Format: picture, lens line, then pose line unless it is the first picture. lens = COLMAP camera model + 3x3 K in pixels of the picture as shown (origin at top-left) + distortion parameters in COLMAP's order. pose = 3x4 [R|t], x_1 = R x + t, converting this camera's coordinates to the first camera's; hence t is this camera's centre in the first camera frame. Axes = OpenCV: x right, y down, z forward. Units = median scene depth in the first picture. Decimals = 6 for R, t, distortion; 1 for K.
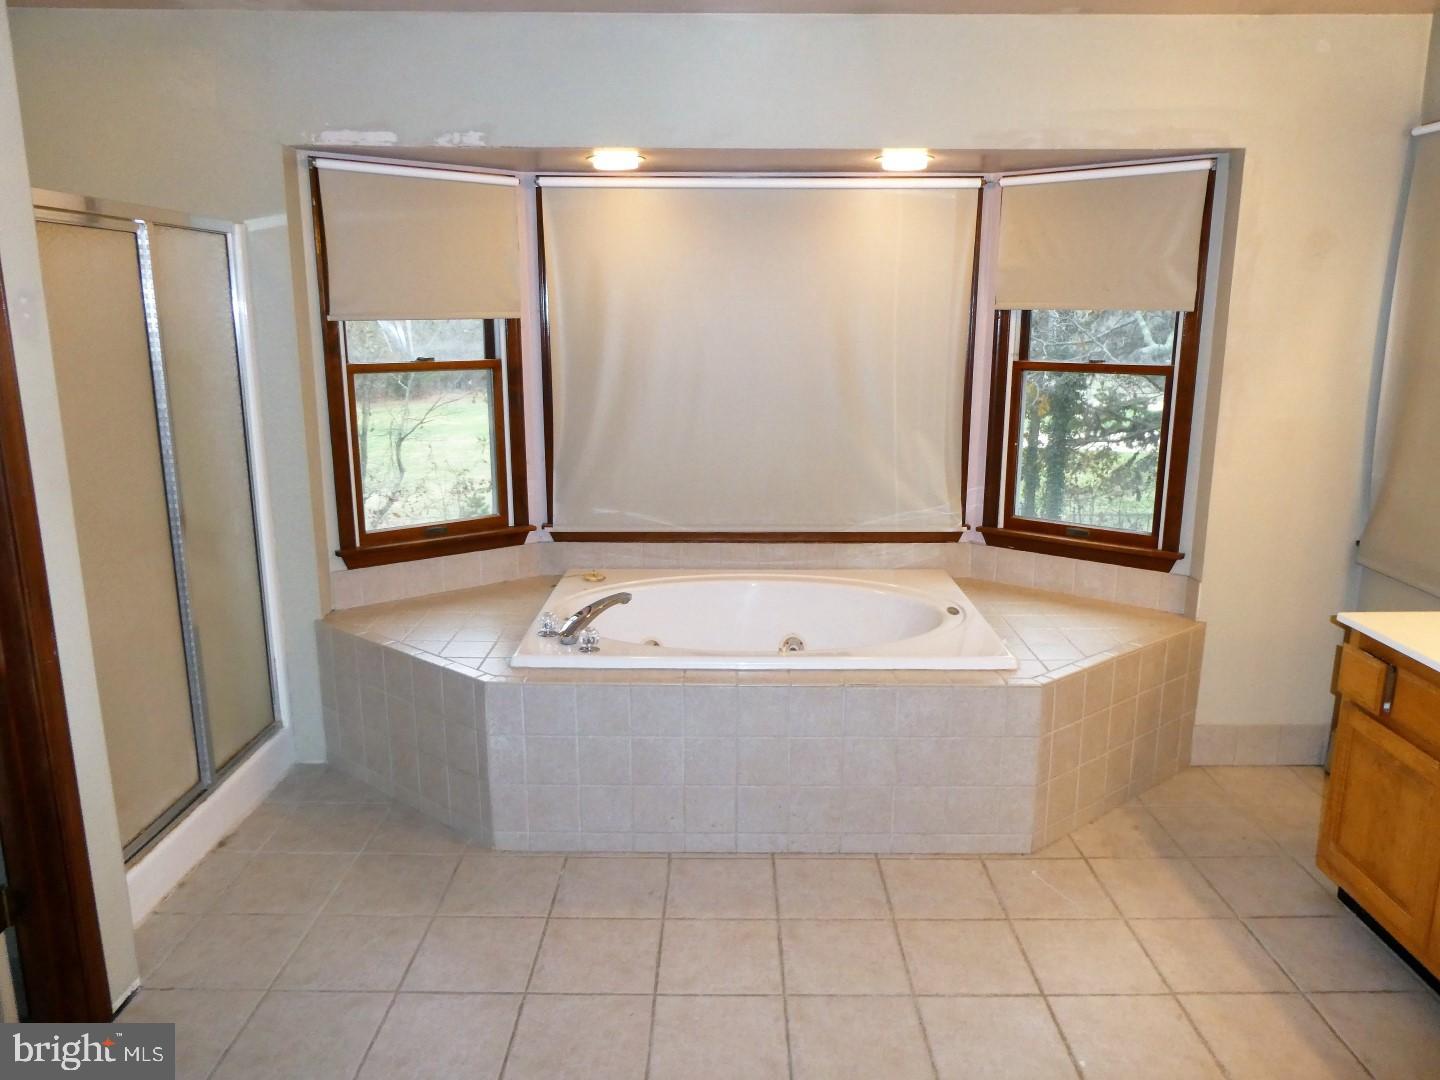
lens RADIAL K [[1039.8, 0, 720.0], [0, 1039.8, 540.0], [0, 0, 1]] dist [-0.011860, -0.010324]
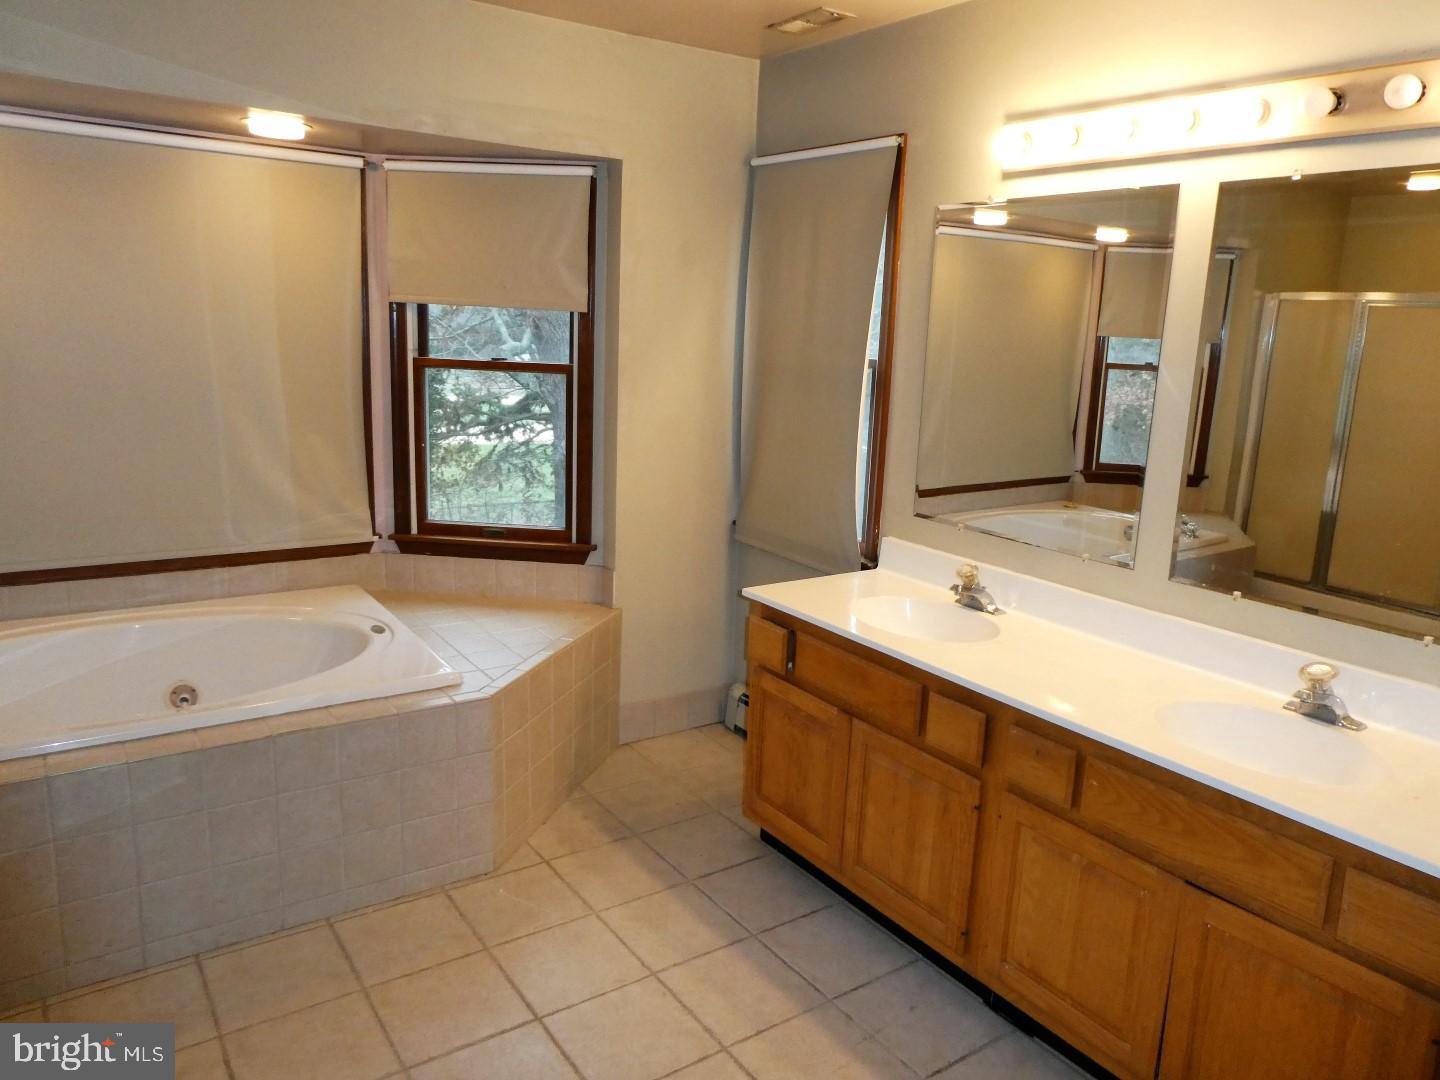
lens RADIAL K [[1023.9, 0, 720.0], [0, 1023.9, 540.0], [0, 0, 1]] dist [-0.012038, 0.013775]
pose [[0.813900, -0.084843, 0.574777, -0.044613], [0.079951, 0.996224, 0.033841, -0.017481], [-0.575478, 0.018411, 0.817610, 0.089132]]
